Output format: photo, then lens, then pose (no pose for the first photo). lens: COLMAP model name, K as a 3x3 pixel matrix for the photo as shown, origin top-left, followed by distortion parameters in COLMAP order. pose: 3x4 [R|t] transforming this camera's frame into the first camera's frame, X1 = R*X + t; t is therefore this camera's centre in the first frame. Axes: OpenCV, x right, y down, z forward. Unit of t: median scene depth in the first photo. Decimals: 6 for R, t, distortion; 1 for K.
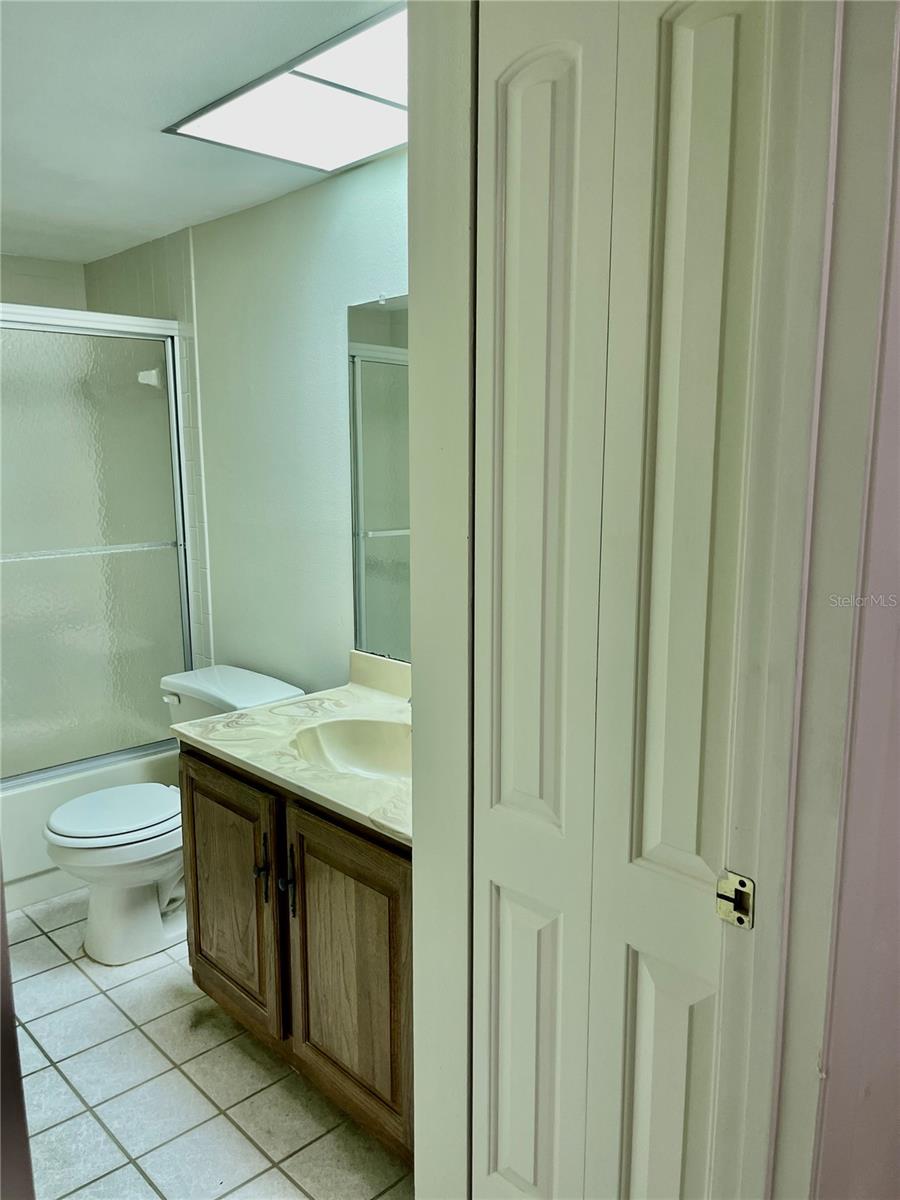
lens RADIAL K [[886.1, 0, 447.7], [0, 886.1, 627.4], [0, 0, 1]] dist [0.051773, -0.066890]
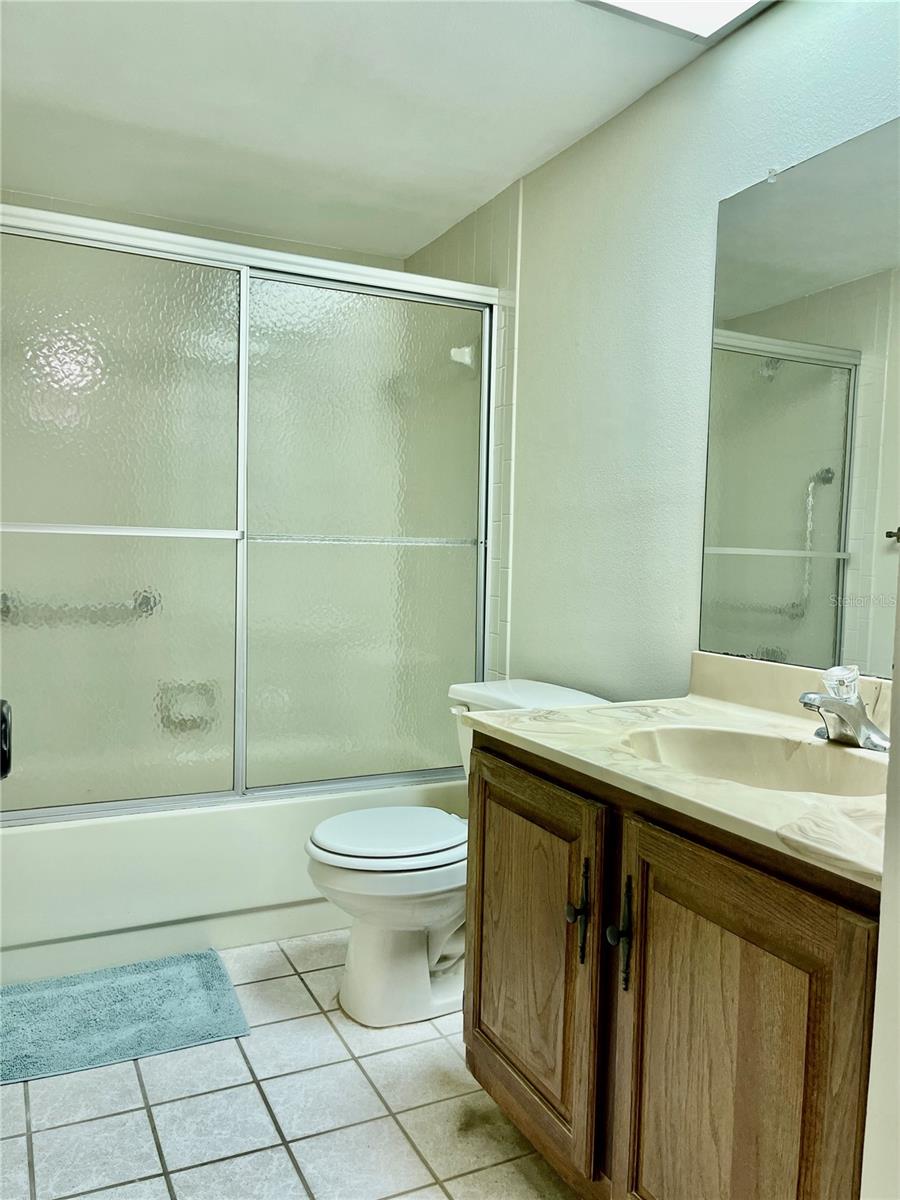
lens RADIAL K [[886.1, 0, 447.7], [0, 886.1, 627.4], [0, 0, 1]] dist [0.051773, -0.066890]
pose [[0.951951, 0.041285, -0.303455, -0.093594], [-0.075682, 0.991852, -0.102477, 0.116966], [0.296752, 0.120519, 0.947319, 0.258268]]
